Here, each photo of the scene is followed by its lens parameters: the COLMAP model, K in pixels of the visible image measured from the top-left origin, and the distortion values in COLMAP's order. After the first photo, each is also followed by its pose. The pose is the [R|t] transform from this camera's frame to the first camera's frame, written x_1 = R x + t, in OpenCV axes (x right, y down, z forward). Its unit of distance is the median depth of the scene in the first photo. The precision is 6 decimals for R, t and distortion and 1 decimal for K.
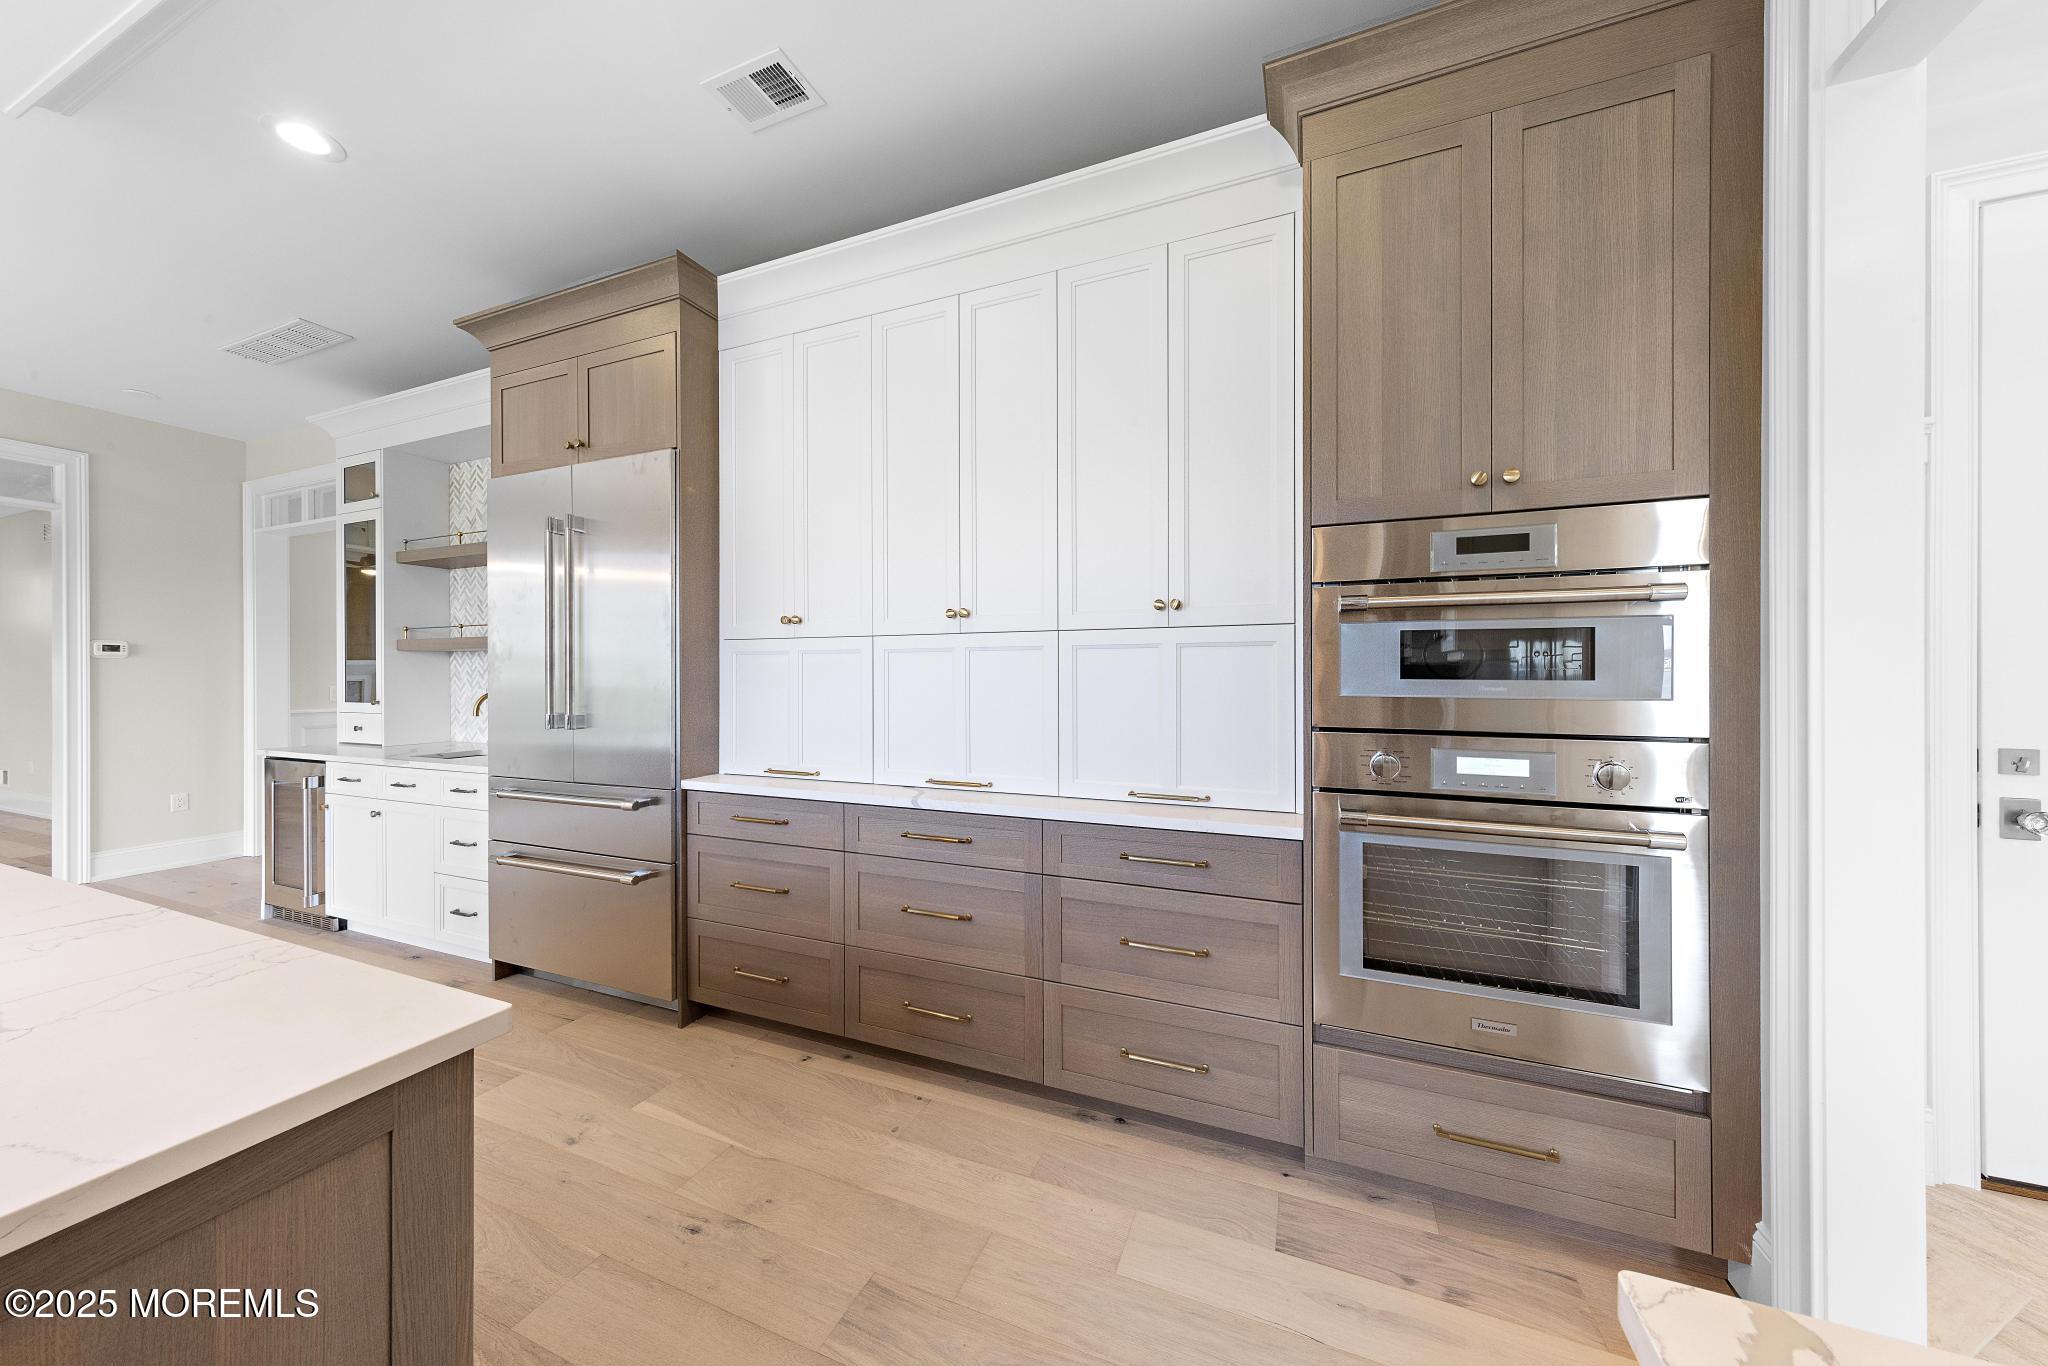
lens RADIAL K [[680.8, 0, 1033.4], [0, 680.8, 677.6], [0, 0, 1]] dist [-0.000270, -0.000021]
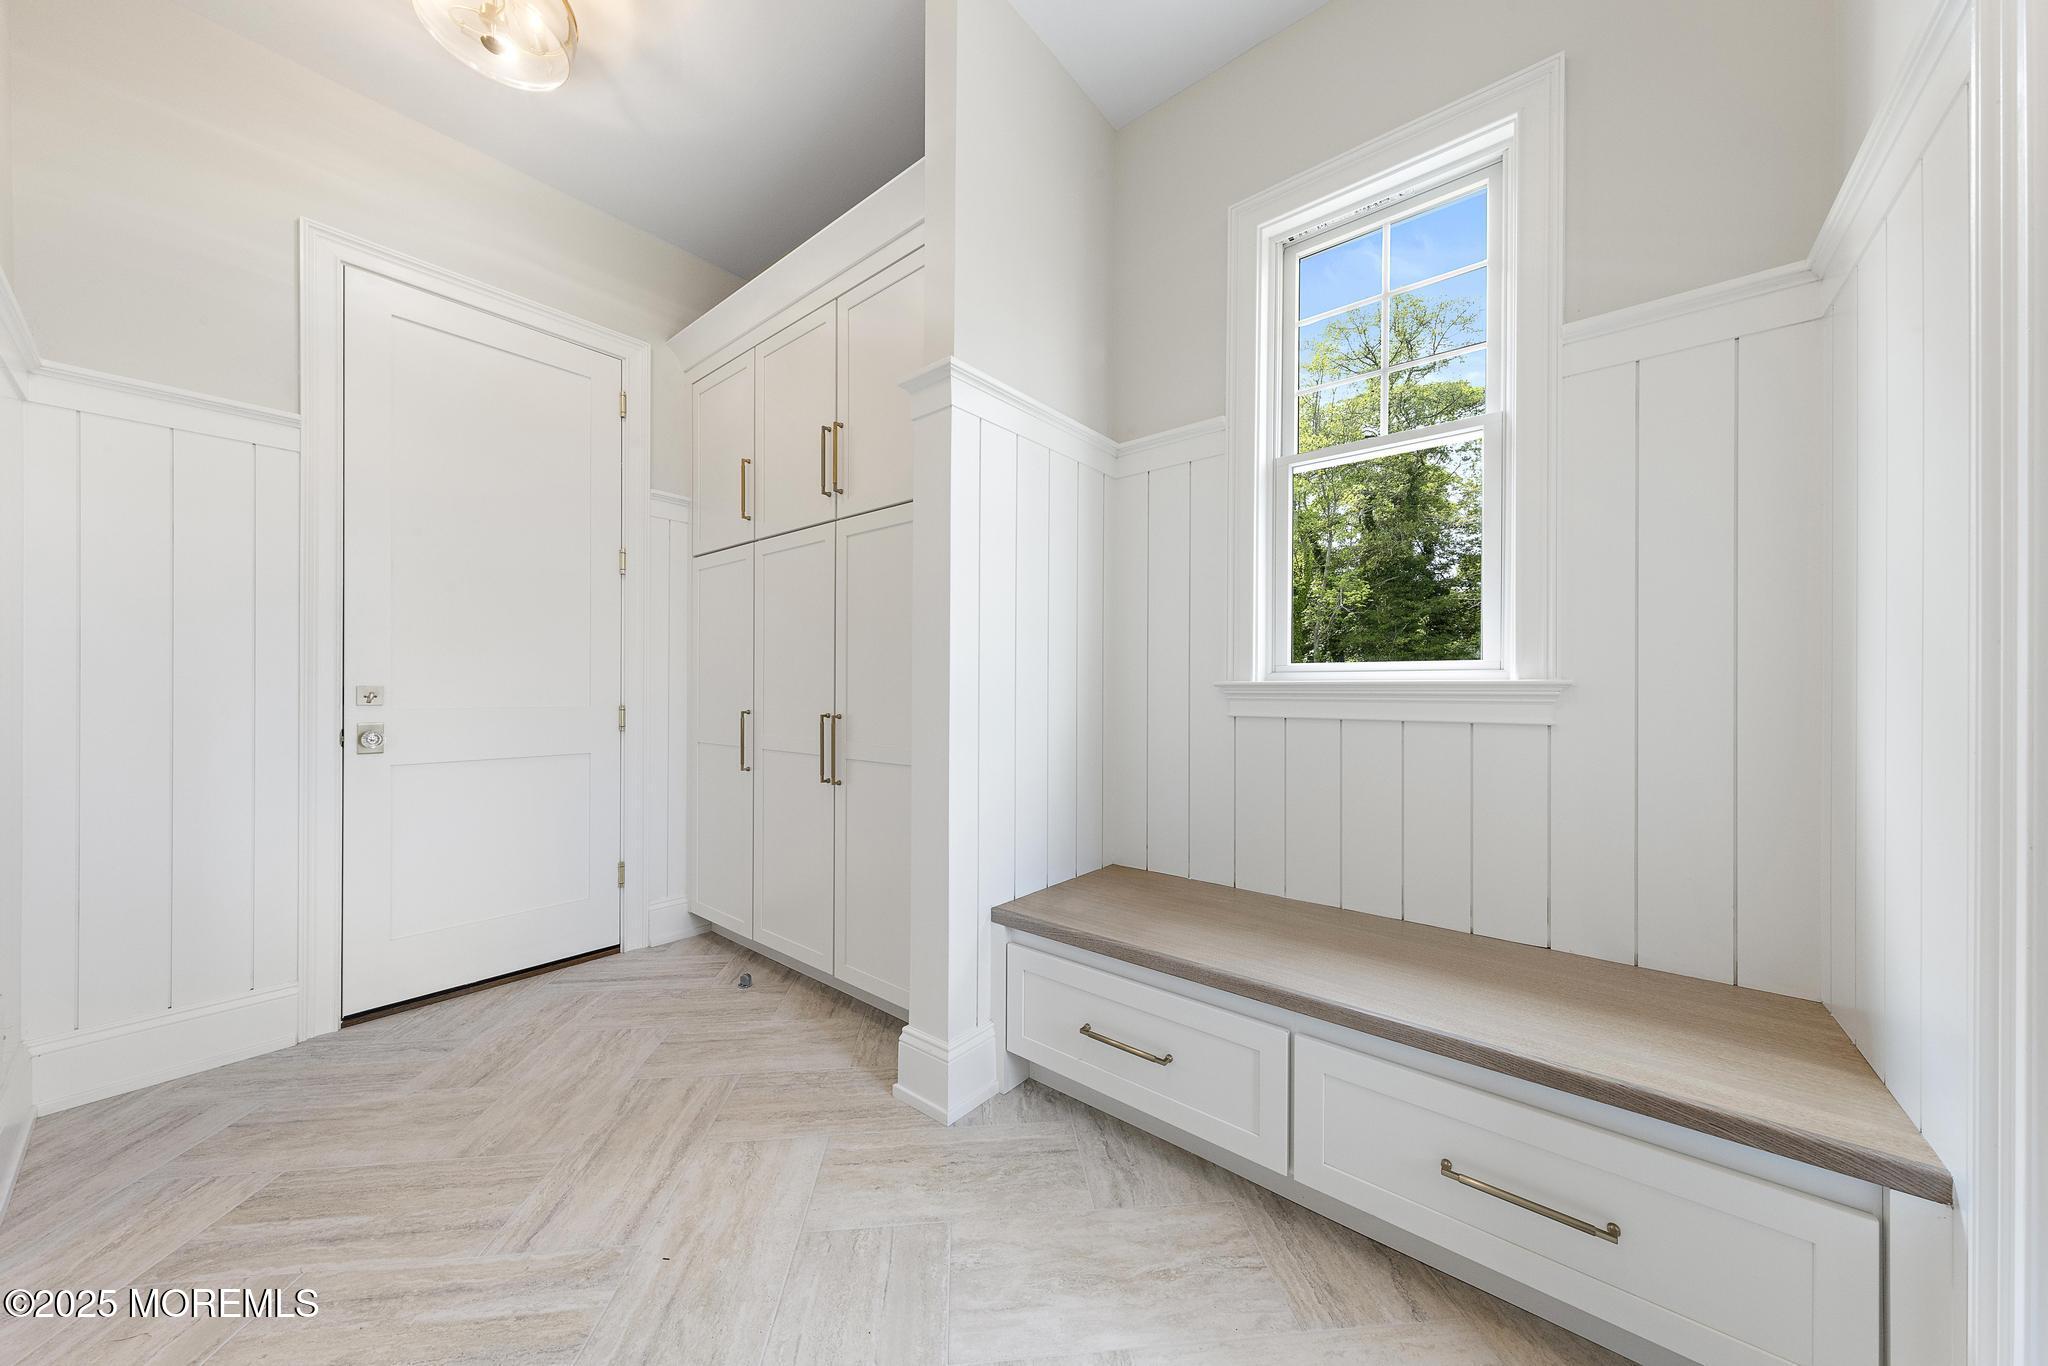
lens RADIAL K [[680.8, 0, 1033.4], [0, 680.8, 677.6], [0, 0, 1]] dist [-0.000270, -0.000021]
pose [[0.290124, 0.004008, 0.956981, 0.536252], [-0.002548, 0.999991, -0.003416, 0.086968], [-0.956986, -0.001447, 0.290132, -0.623967]]
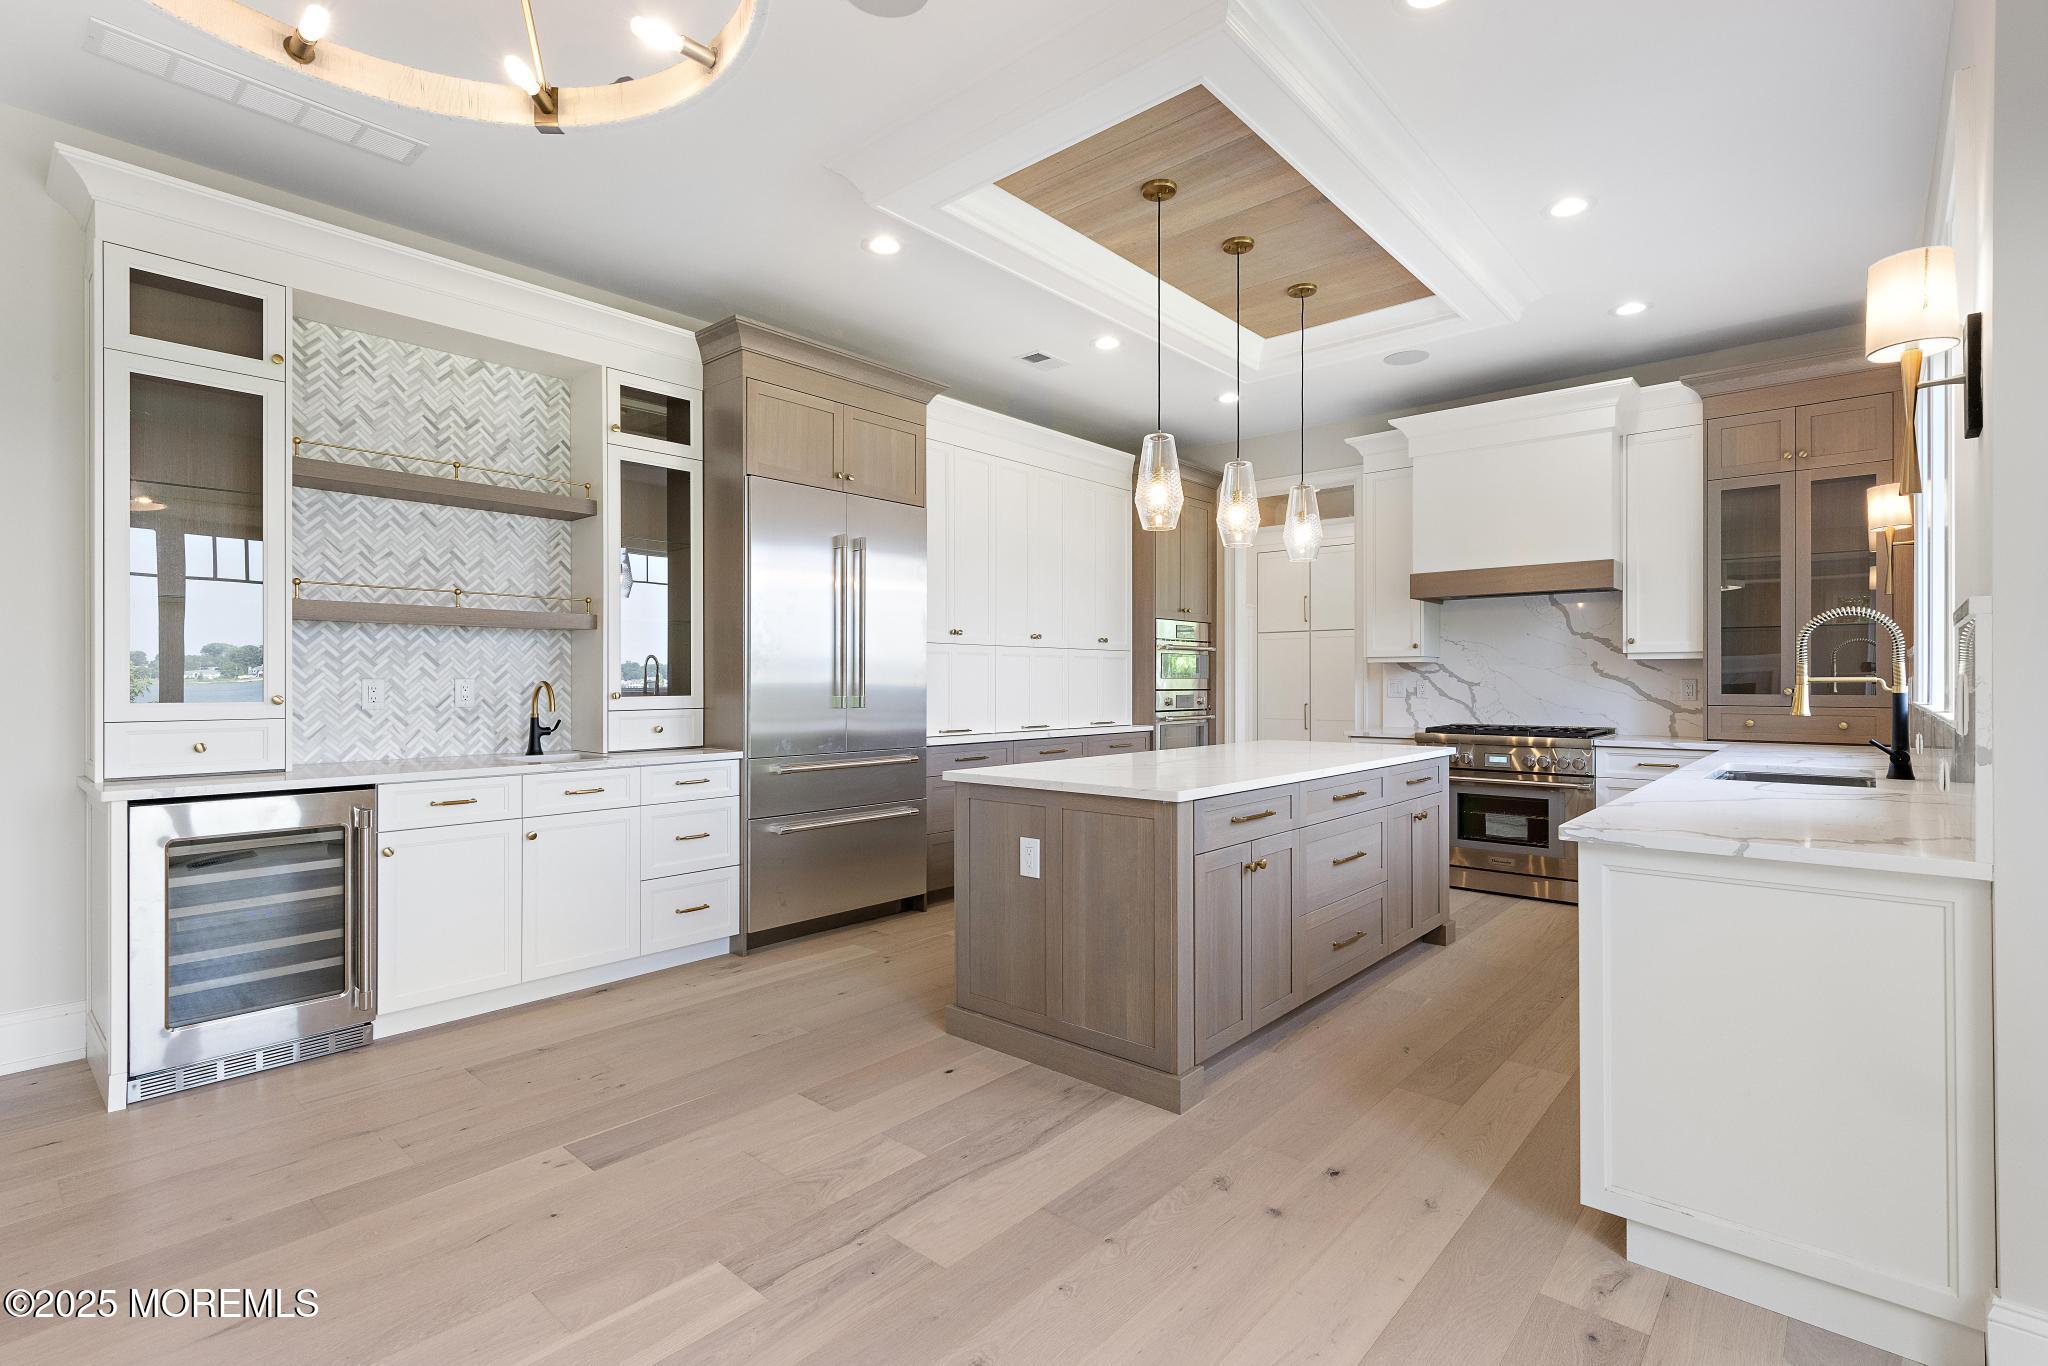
lens RADIAL K [[952.7, 0, 1032.2], [0, 952.7, 680.8], [0, 0, 1]] dist [0.021154, -0.008321]
pose [[0.323682, 0.002229, 0.946163, -3.848653], [0.000985, 0.999996, -0.002693, 0.053246], [-0.946165, 0.001803, 0.323679, 0.214445]]
